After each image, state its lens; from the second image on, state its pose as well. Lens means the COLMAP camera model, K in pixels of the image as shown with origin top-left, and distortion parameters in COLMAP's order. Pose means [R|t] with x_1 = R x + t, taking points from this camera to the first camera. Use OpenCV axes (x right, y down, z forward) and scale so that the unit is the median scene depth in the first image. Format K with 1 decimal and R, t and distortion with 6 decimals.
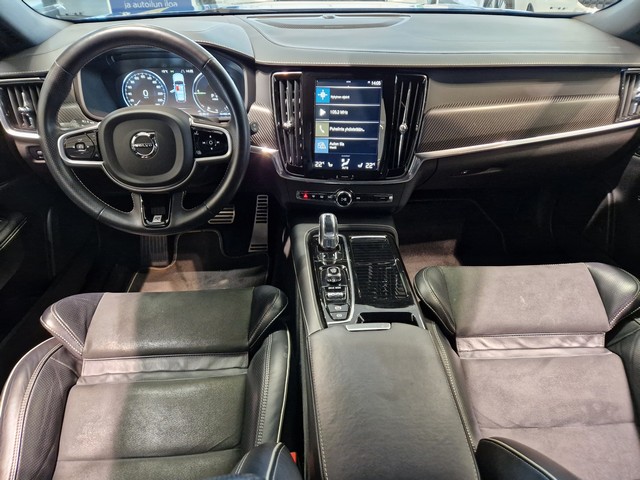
lens RADIAL K [[440.5, 0, 319.6], [0, 440.5, 248.3], [0, 0, 1]] dist [0.072251, -0.062723]
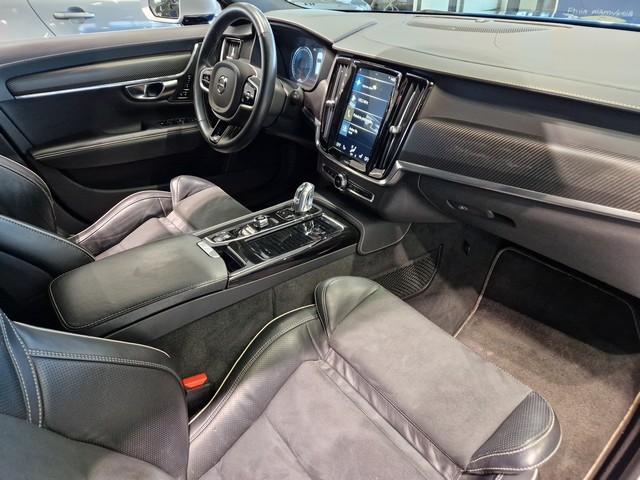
lens RADIAL K [[440.5, 0, 316.0], [0, 440.5, 247.3], [0, 0, 1]] dist [0.072251, -0.062723]
pose [[0.559126, 0.433081, -0.706978, 0.859577], [-0.460876, 0.871189, 0.169182, -0.130296], [0.689181, 0.231235, 0.686702, 0.278172]]
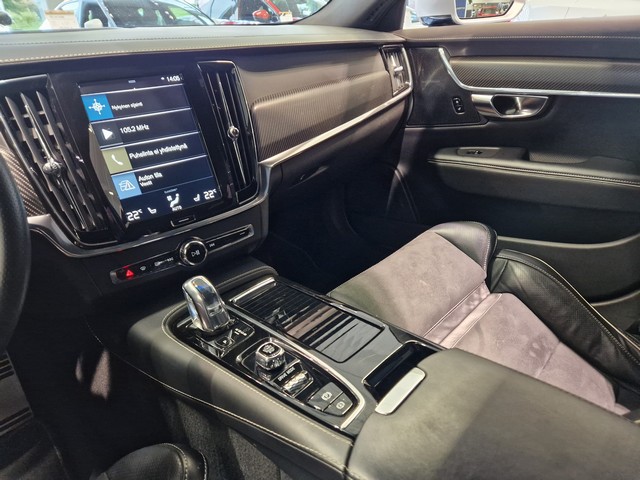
lens RADIAL K [[440.5, 0, 325.3], [0, 440.5, 246.0], [0, 0, 1]] dist [0.072251, -0.062723]
pose [[0.707452, -0.342919, 0.617995, -0.211421], [0.445047, 0.895419, -0.012611, -0.028399], [-0.549040, 0.283958, 0.786081, 0.392414]]
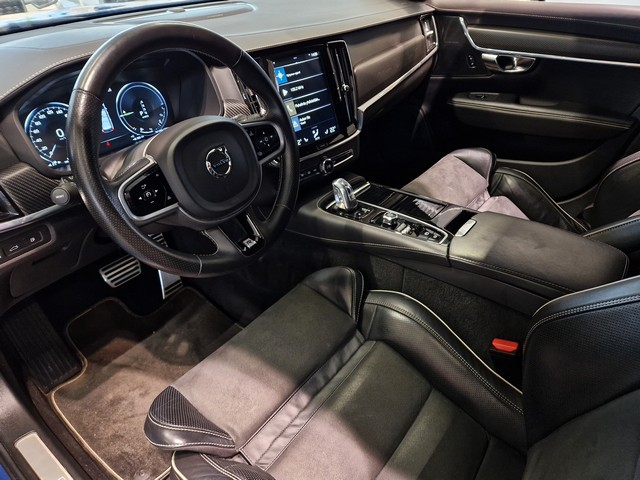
lens RADIAL K [[440.5, 0, 333.6], [0, 440.5, 243.0], [0, 0, 1]] dist [0.072251, -0.062723]
pose [[0.648914, -0.441163, 0.619908, -0.693502], [0.453909, 0.878343, 0.149932, -0.104771], [-0.610636, 0.184089, 0.770217, 0.210850]]
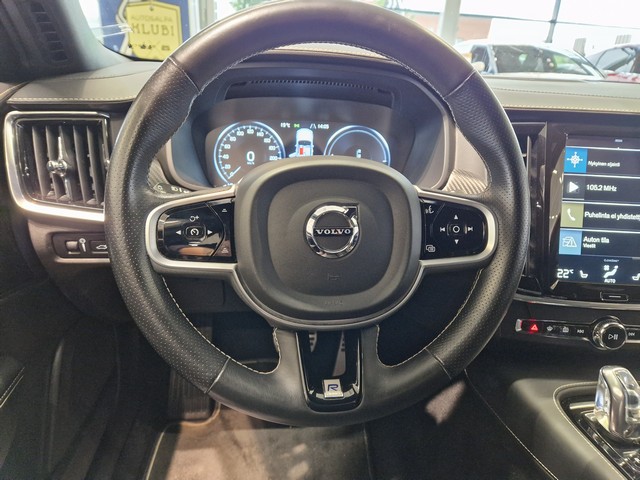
lens RADIAL K [[440.5, 0, 317.9], [0, 440.5, 240.4], [0, 0, 1]] dist [0.072251, -0.062723]
pose [[0.997475, 0.025445, 0.066303, -0.363985], [-0.008669, 0.970254, -0.241934, -0.090375], [-0.070486, 0.240748, 0.968025, 0.458730]]
